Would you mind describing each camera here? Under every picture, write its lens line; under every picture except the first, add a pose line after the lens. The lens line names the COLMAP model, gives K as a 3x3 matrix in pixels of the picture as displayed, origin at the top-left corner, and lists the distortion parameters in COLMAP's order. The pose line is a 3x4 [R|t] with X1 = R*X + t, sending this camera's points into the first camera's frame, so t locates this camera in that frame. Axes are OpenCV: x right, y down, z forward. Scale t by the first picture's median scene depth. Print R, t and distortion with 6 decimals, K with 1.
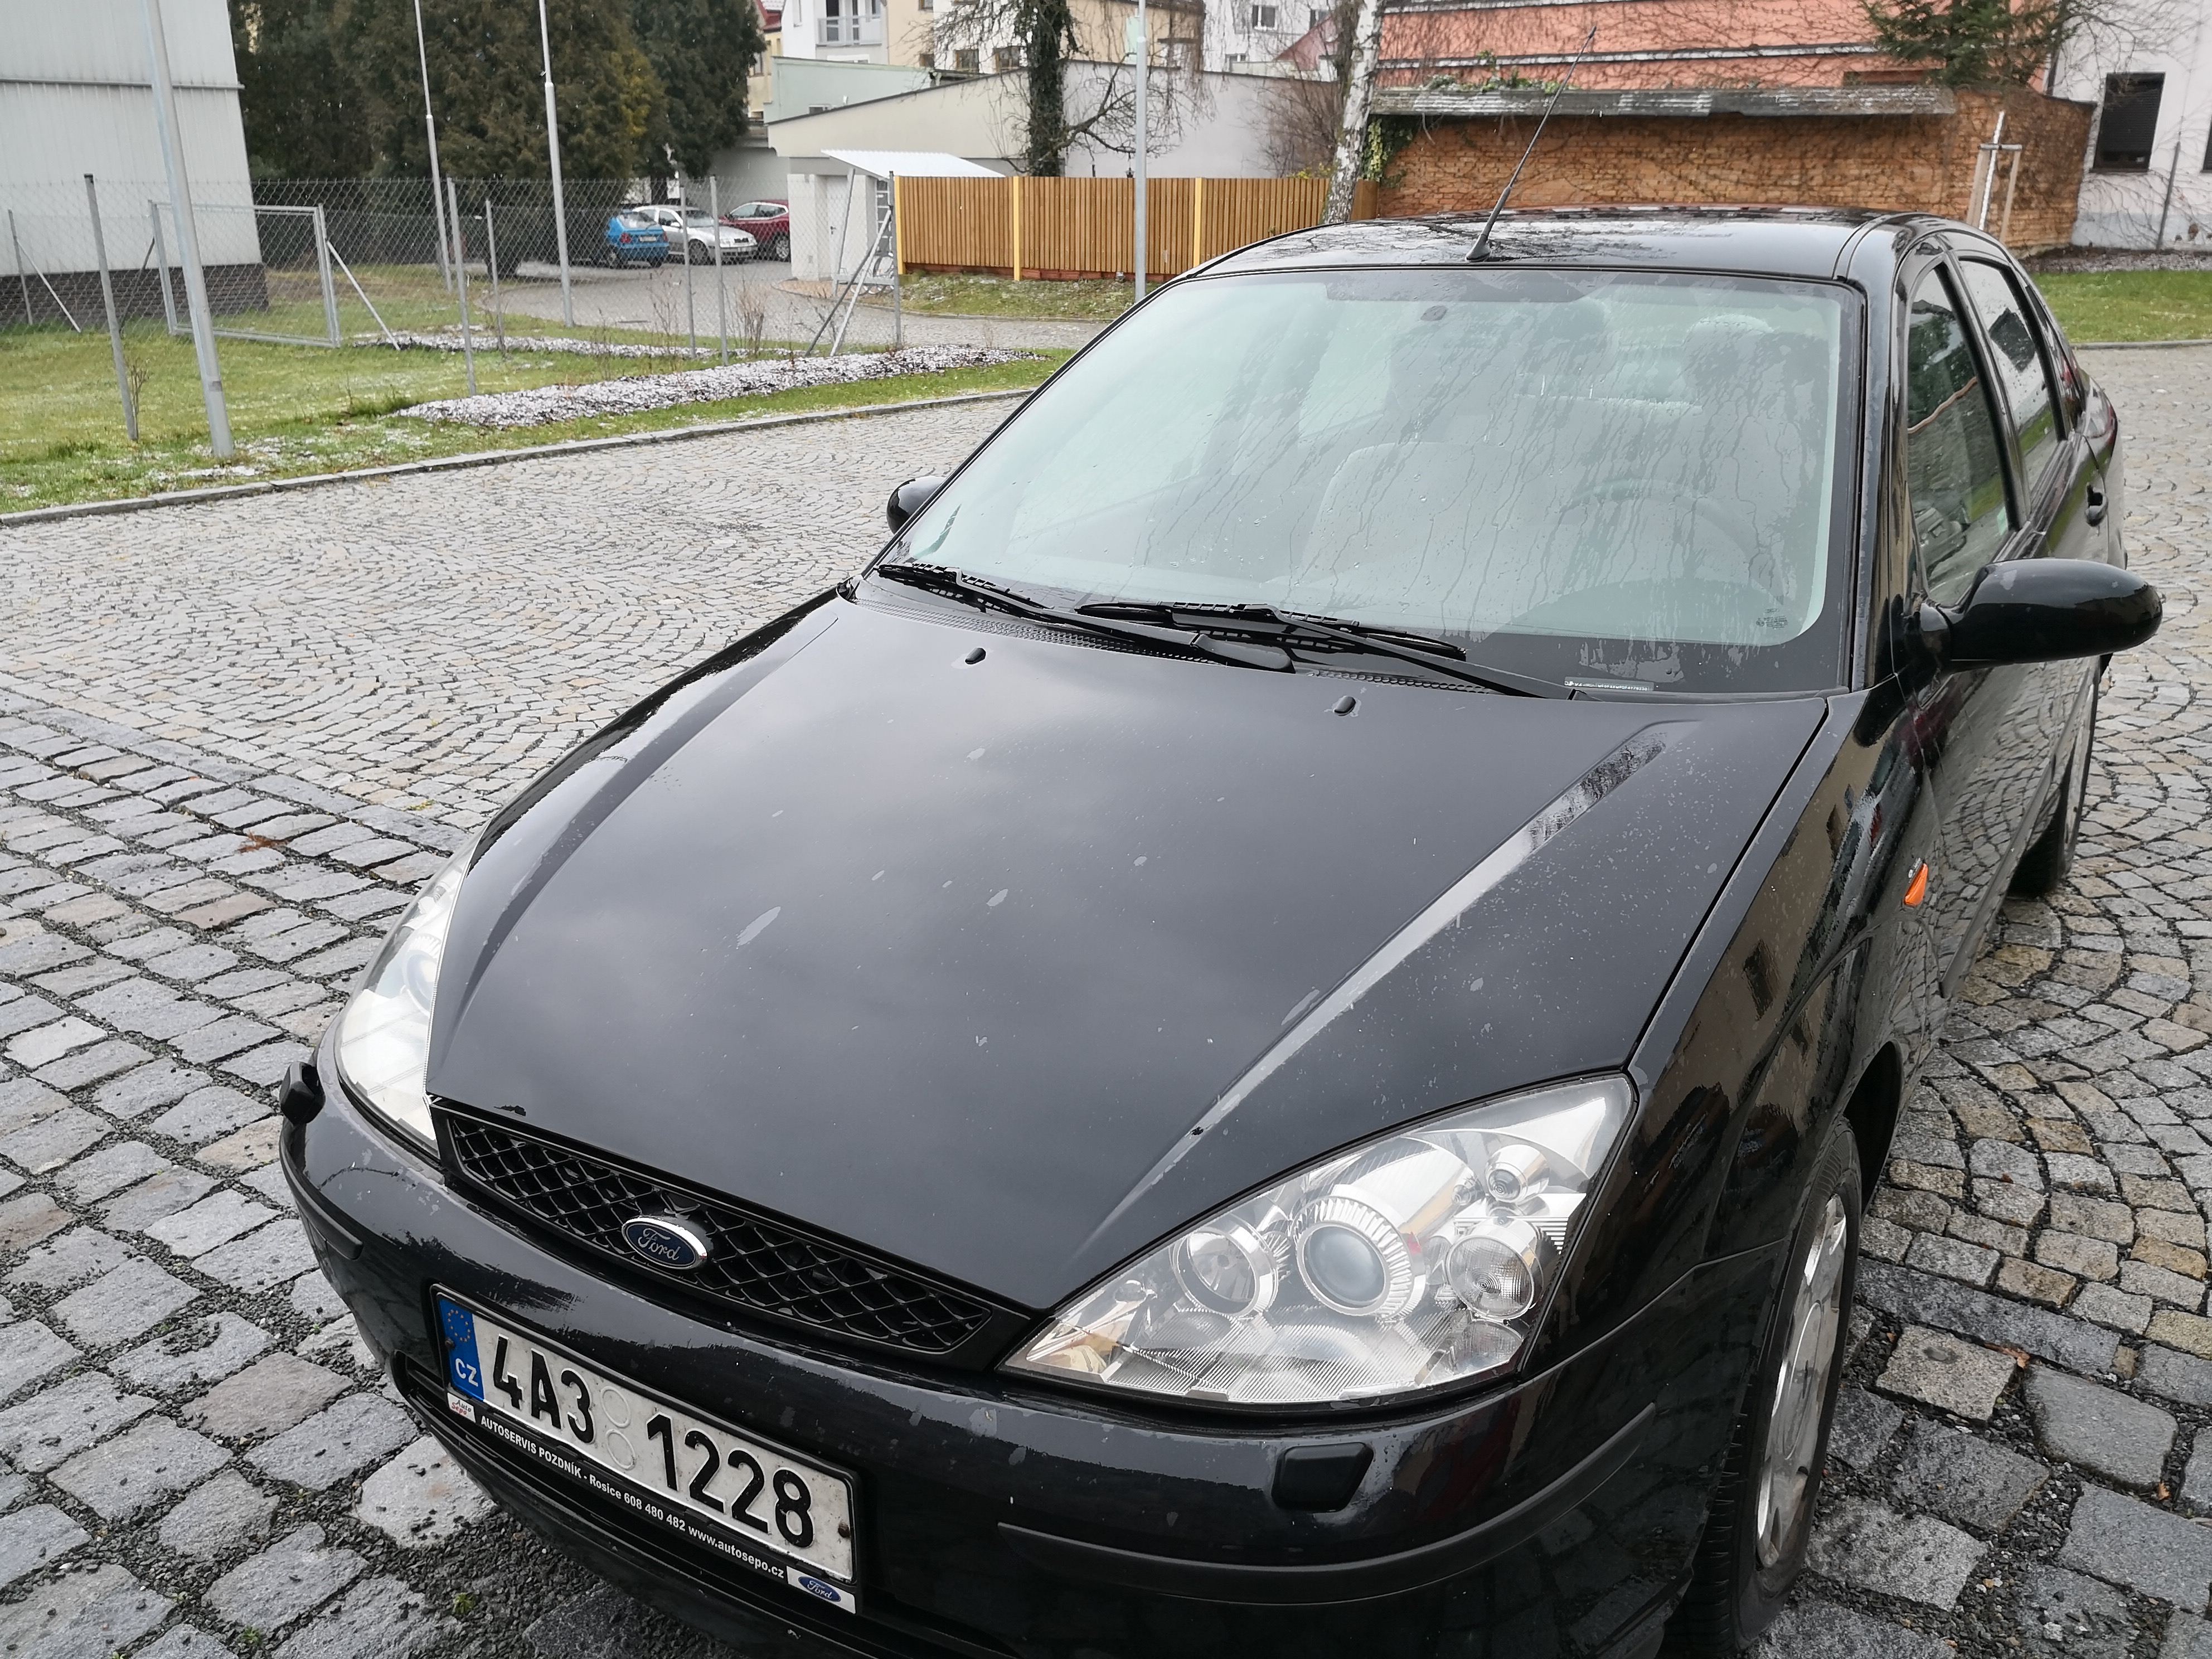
lens RADIAL K [[1875.3, 0, 1106.0], [0, 1875.3, 829.5], [0, 0, 1]] dist [-0.004972, -0.024275]
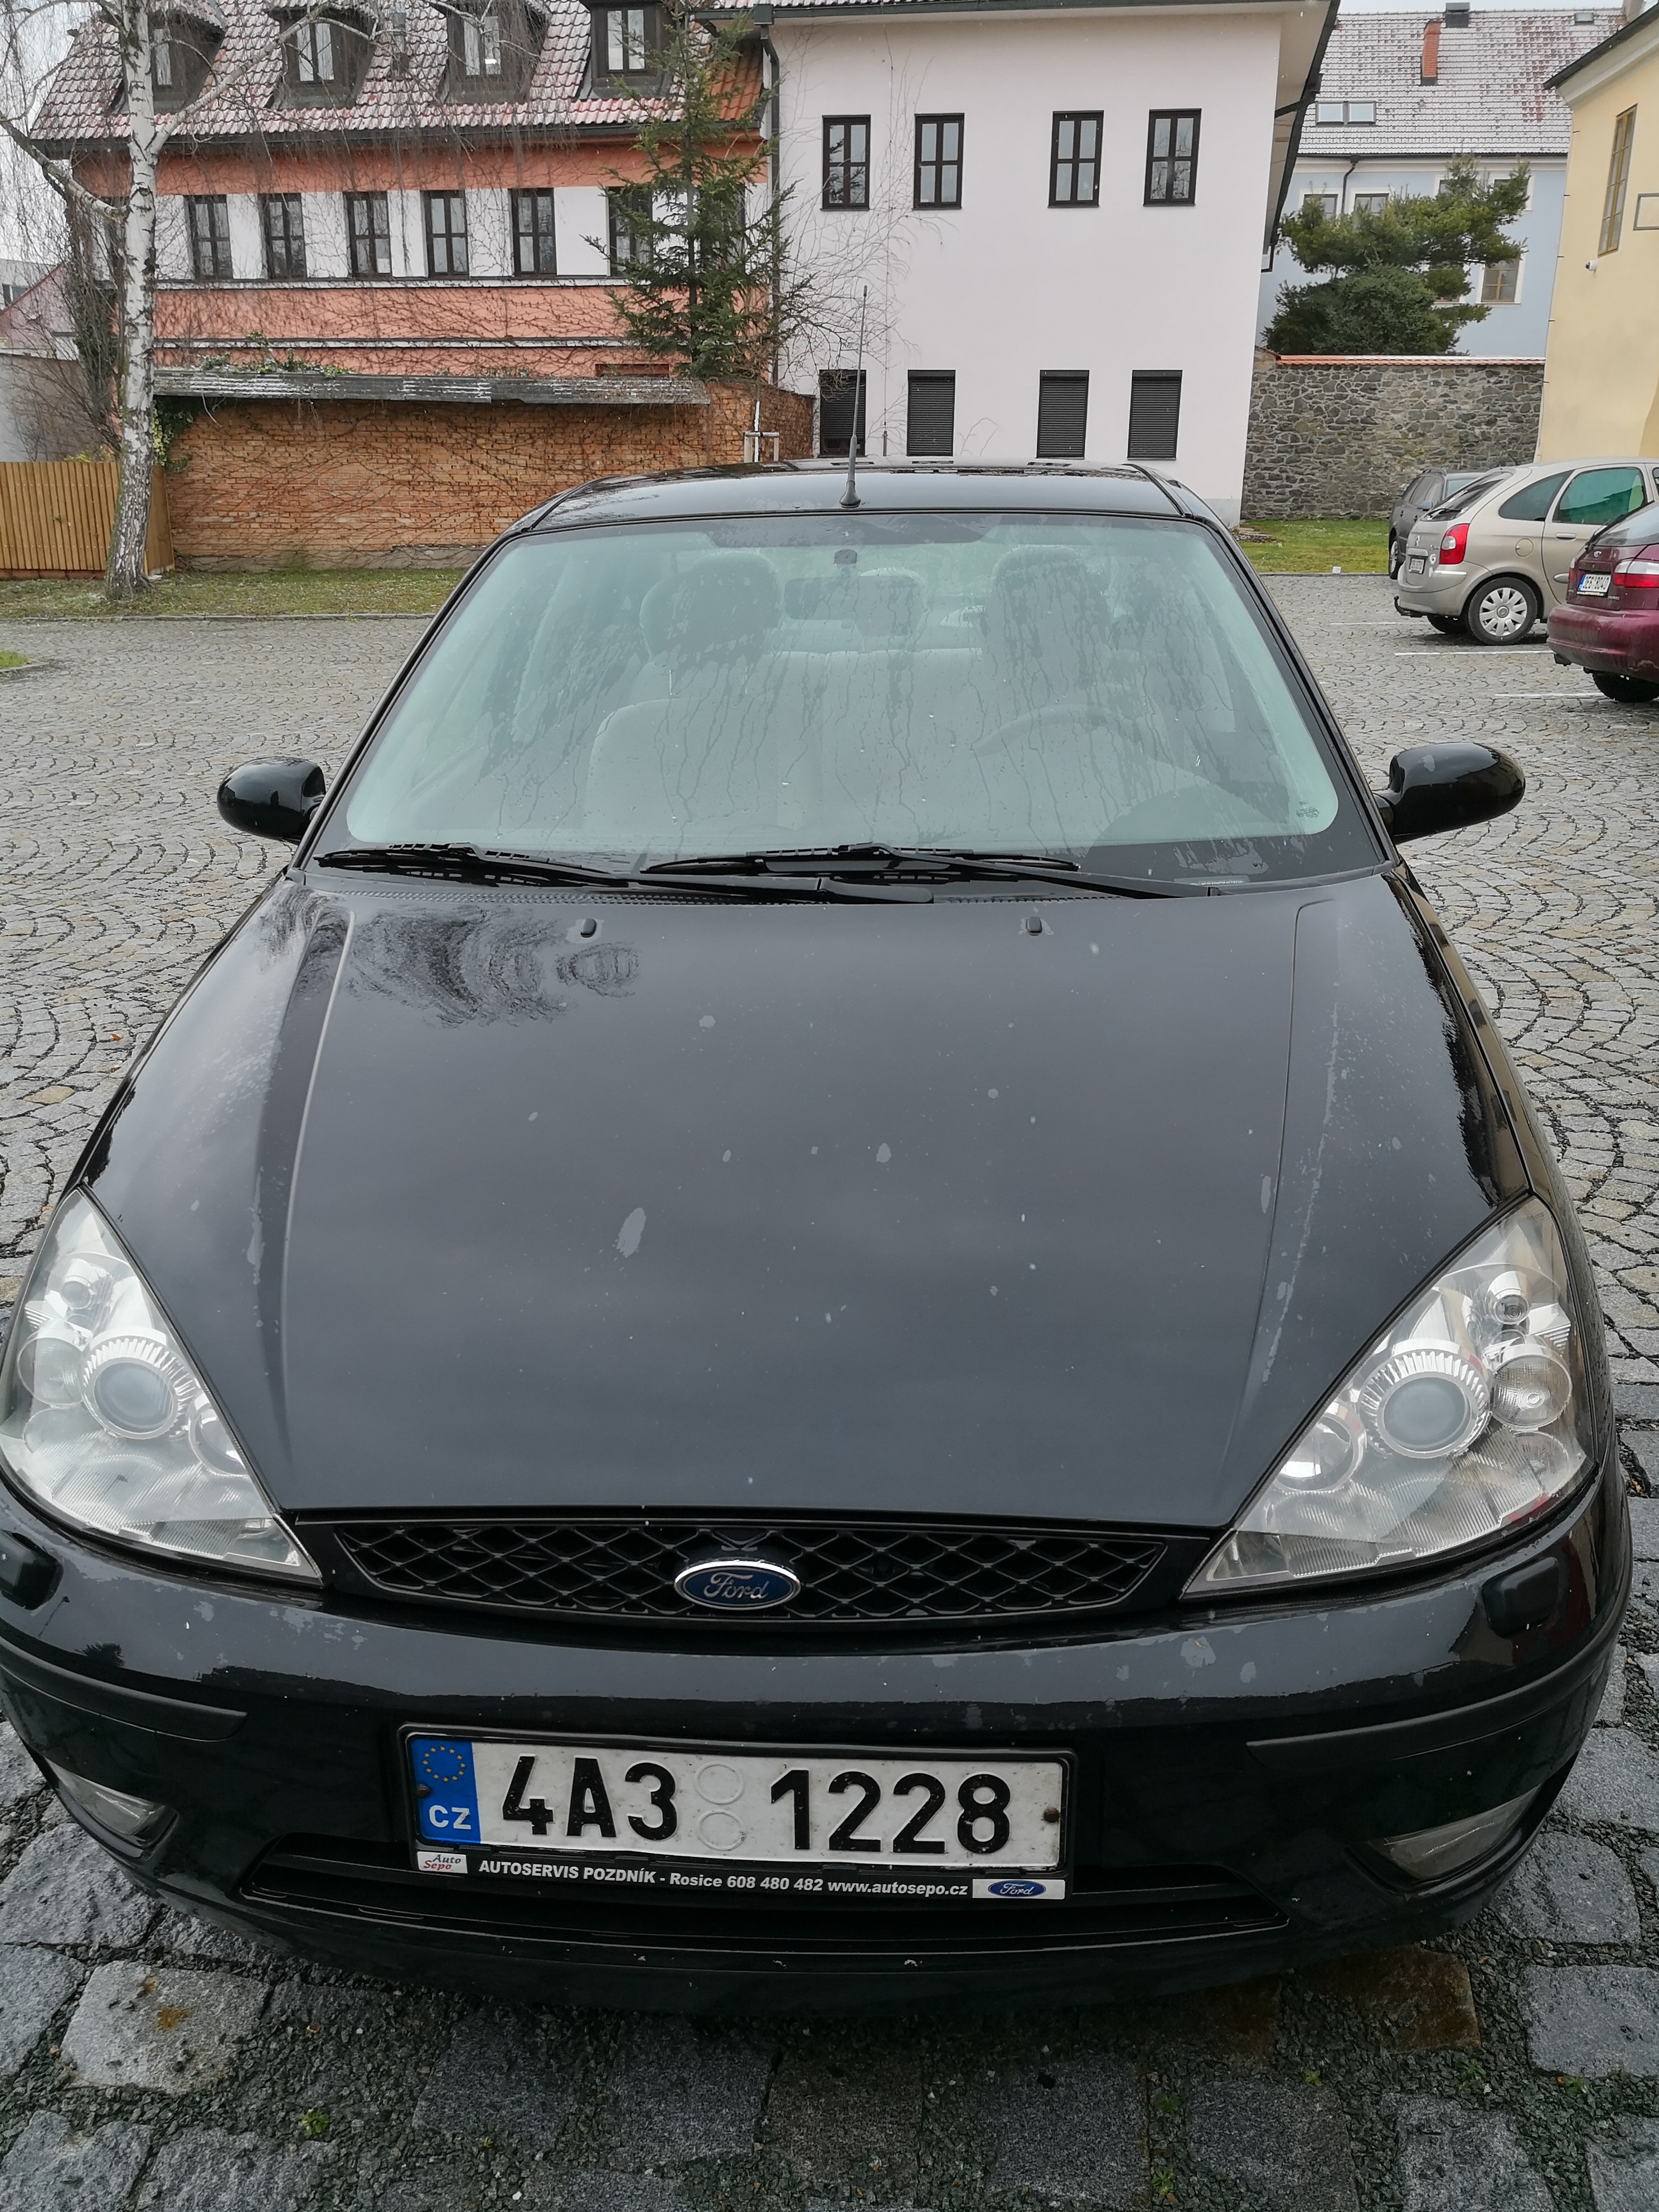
lens RADIAL K [[1875.3, 0, 829.5], [0, 1875.3, 1106.0], [0, 0, 1]] dist [-0.004972, -0.024275]
pose [[0.874321, -0.155061, 0.459913, -0.575393], [0.156679, 0.987032, 0.034924, -0.027851], [-0.459364, 0.041524, 0.887277, 0.183755]]
